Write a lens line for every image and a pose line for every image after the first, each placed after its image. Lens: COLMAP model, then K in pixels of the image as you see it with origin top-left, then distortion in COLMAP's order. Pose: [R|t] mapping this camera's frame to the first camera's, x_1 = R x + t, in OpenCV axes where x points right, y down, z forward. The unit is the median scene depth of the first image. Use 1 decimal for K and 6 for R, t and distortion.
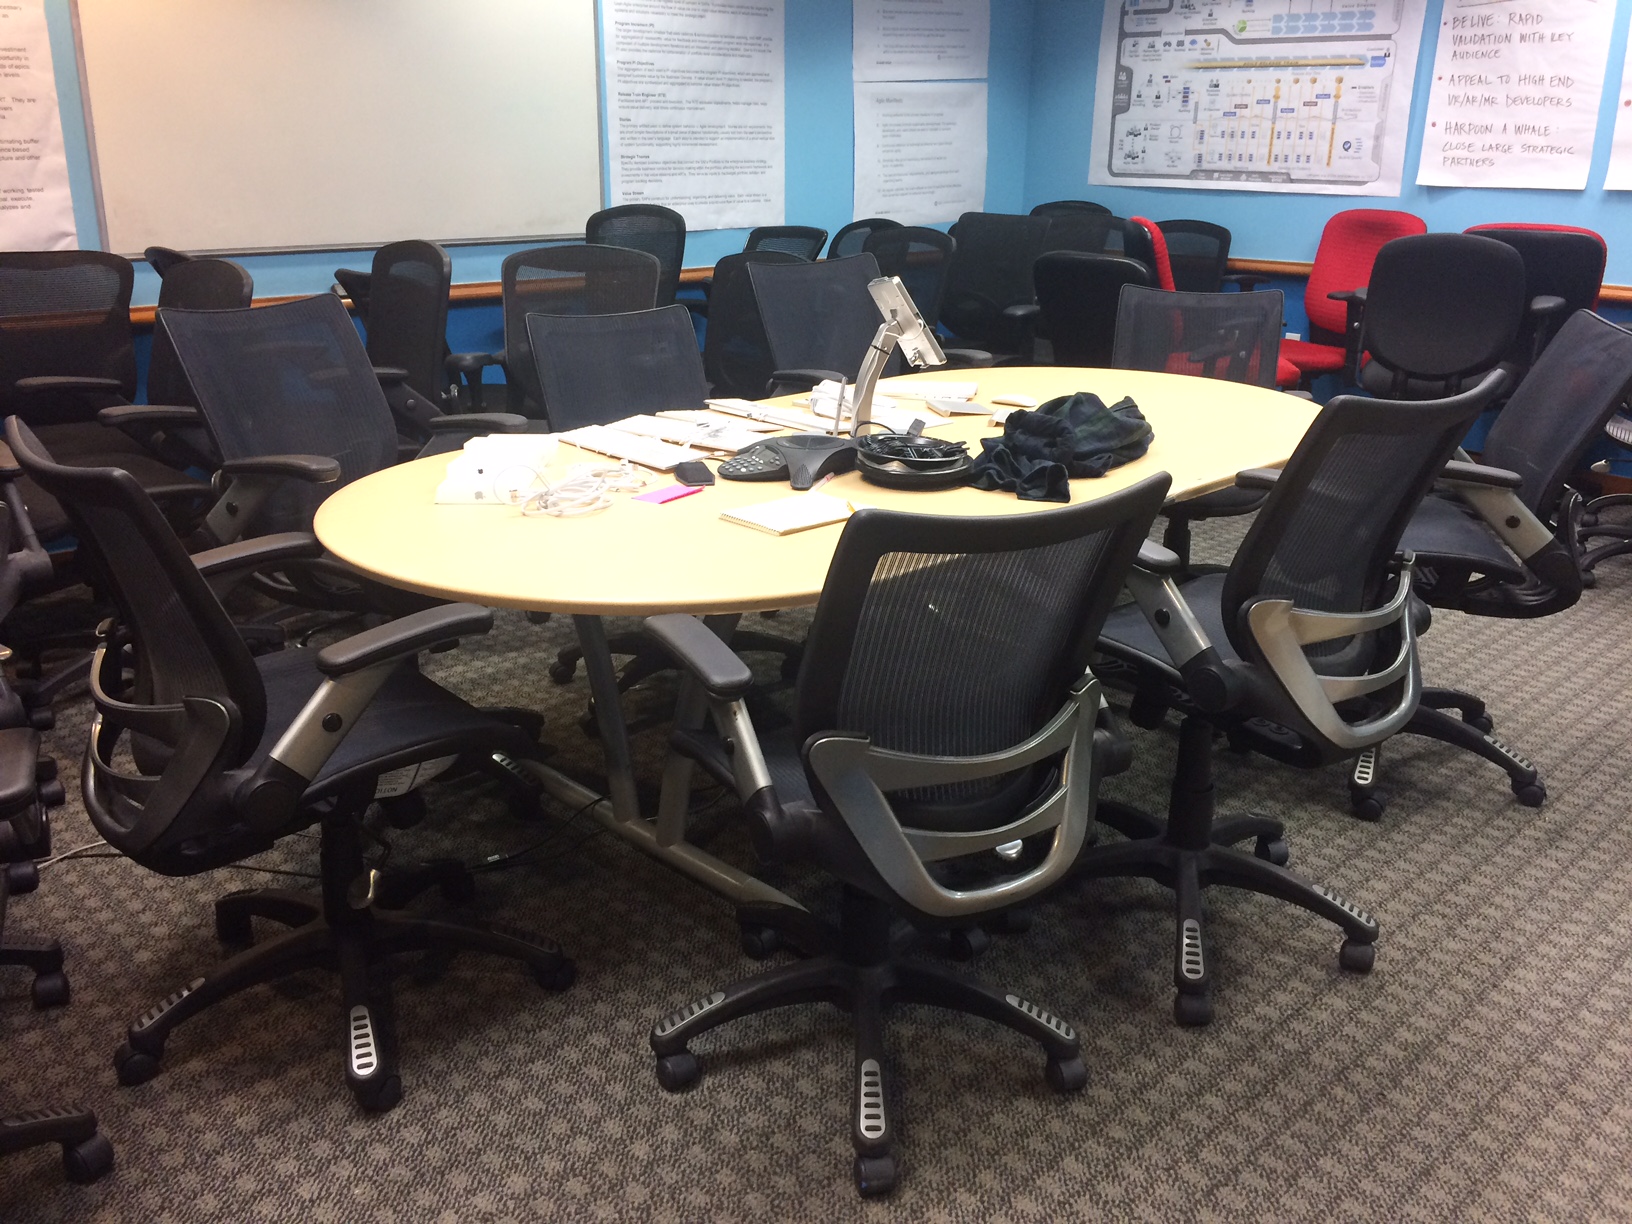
lens RADIAL K [[1400.5, 0, 817.2], [0, 1400.5, 601.9], [0, 0, 1]] dist [0.089317, -0.142350]
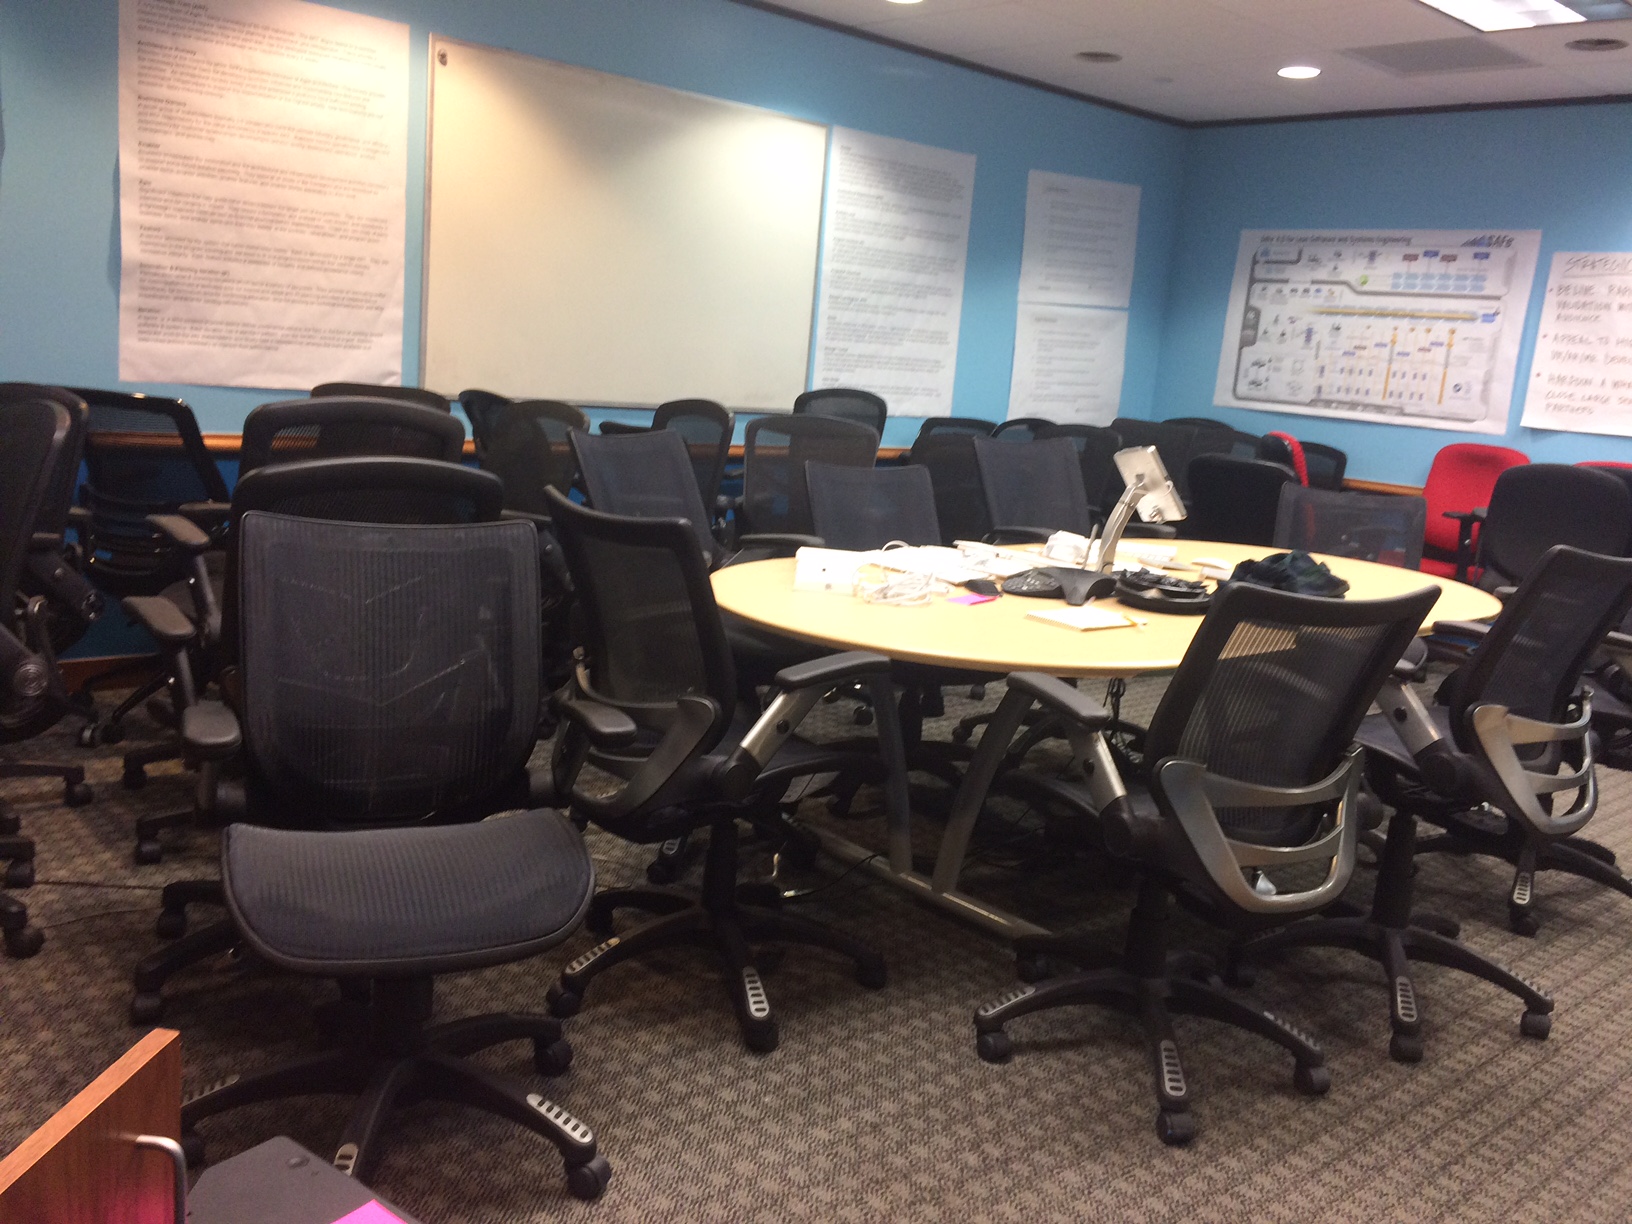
lens RADIAL K [[1400.5, 0, 823.9], [0, 1400.5, 602.4], [0, 0, 1]] dist [0.089317, -0.142350]
pose [[0.996490, 0.079892, -0.024979, -0.104018], [-0.082631, 0.986549, -0.141044, 0.056672], [0.013374, 0.142614, 0.989688, -0.117120]]
